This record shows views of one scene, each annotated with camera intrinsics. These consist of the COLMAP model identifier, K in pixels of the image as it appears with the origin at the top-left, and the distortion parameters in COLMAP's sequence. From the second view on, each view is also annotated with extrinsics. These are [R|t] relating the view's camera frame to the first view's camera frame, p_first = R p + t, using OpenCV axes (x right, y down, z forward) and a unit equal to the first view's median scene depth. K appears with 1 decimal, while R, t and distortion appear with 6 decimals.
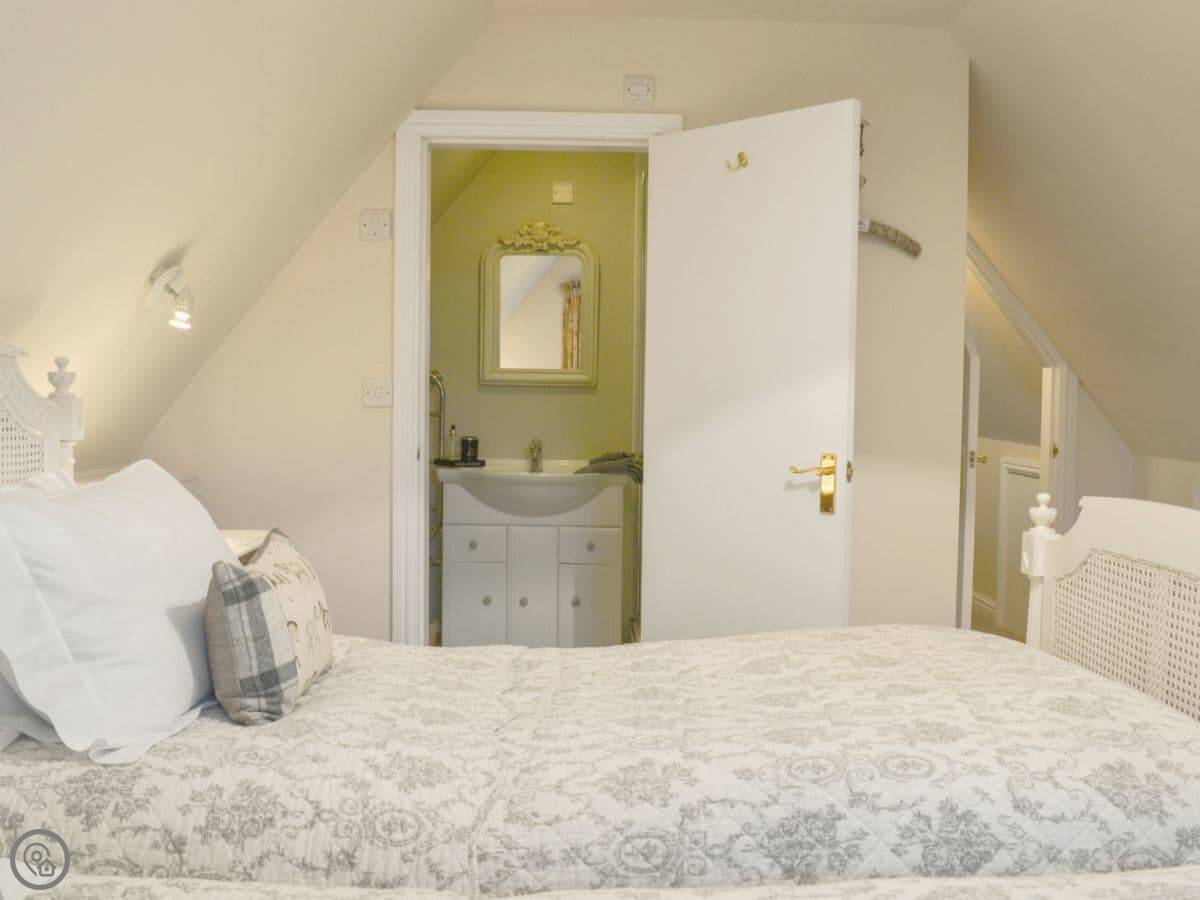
lens RADIAL K [[1100.1, 0, 557.3], [0, 1100.1, 450.2], [0, 0, 1]] dist [-0.084413, -0.001858]
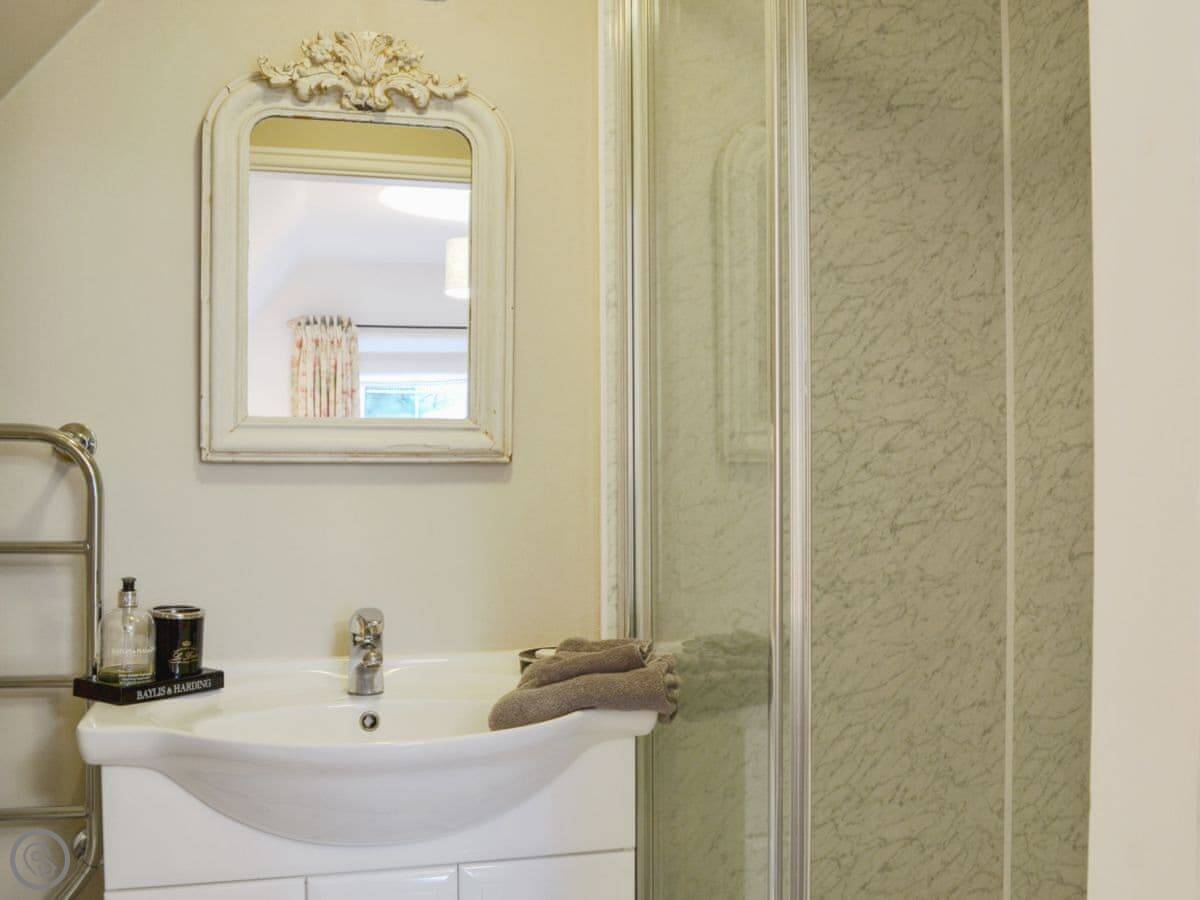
lens RADIAL K [[1100.1, 0, 557.3], [0, 1100.1, 450.2], [0, 0, 1]] dist [-0.084413, -0.001858]
pose [[0.959144, -0.018204, 0.282333, -0.060447], [0.039147, 0.996868, -0.068716, -0.034748], [-0.280198, 0.076961, 0.956852, 0.629039]]
